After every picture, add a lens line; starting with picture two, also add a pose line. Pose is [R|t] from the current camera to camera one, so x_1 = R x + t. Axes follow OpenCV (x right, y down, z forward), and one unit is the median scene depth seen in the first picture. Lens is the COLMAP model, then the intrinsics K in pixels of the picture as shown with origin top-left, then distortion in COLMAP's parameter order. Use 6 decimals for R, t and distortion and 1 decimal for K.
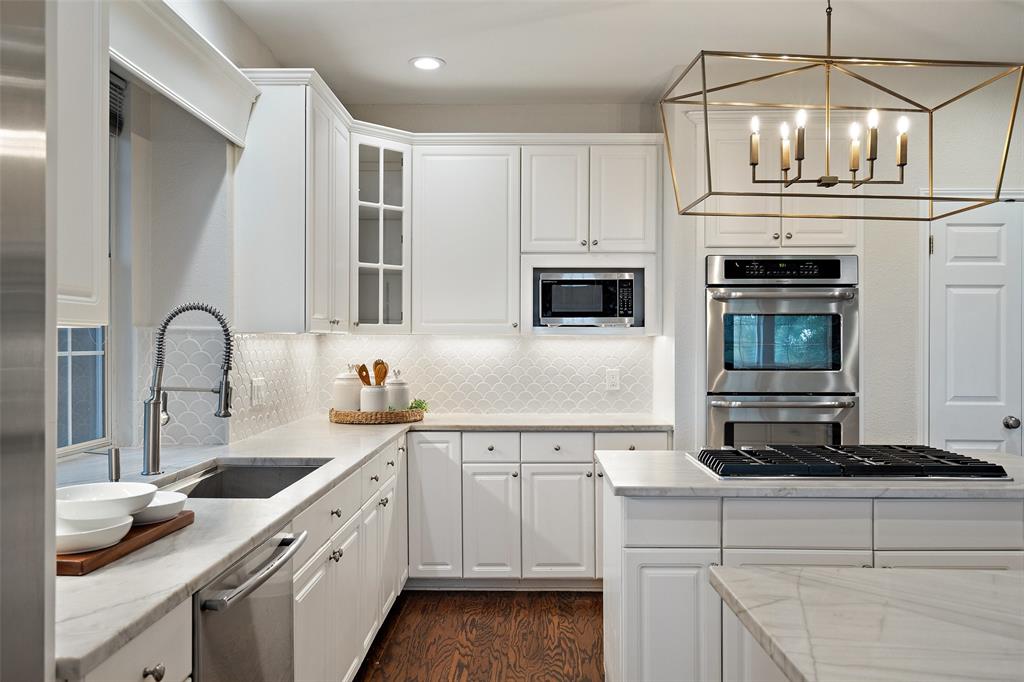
lens RADIAL K [[684.4, 0, 512.0], [0, 684.4, 341.0], [0, 0, 1]] dist [0.000324, -0.001425]
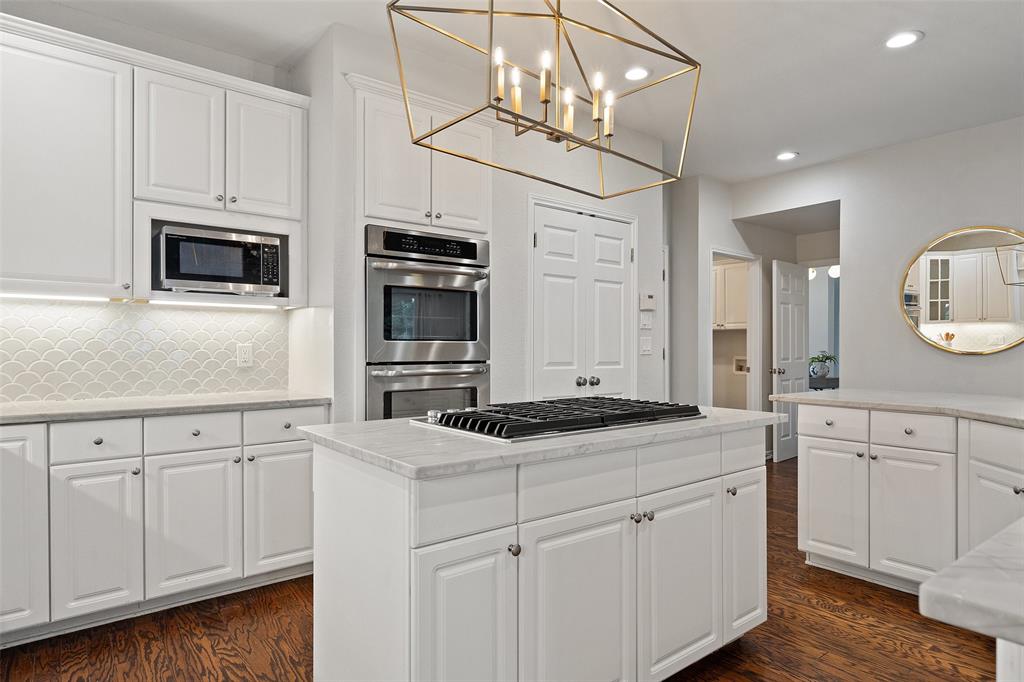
lens RADIAL K [[580.4, 0, 512.0], [0, 580.4, 341.0], [0, 0, 1]] dist [0.004686, 0.000097]
pose [[0.791104, 0.002787, 0.611675, -0.061598], [-0.011157, 0.999889, 0.009873, 0.032735], [-0.611580, -0.014635, 0.791047, 0.203340]]
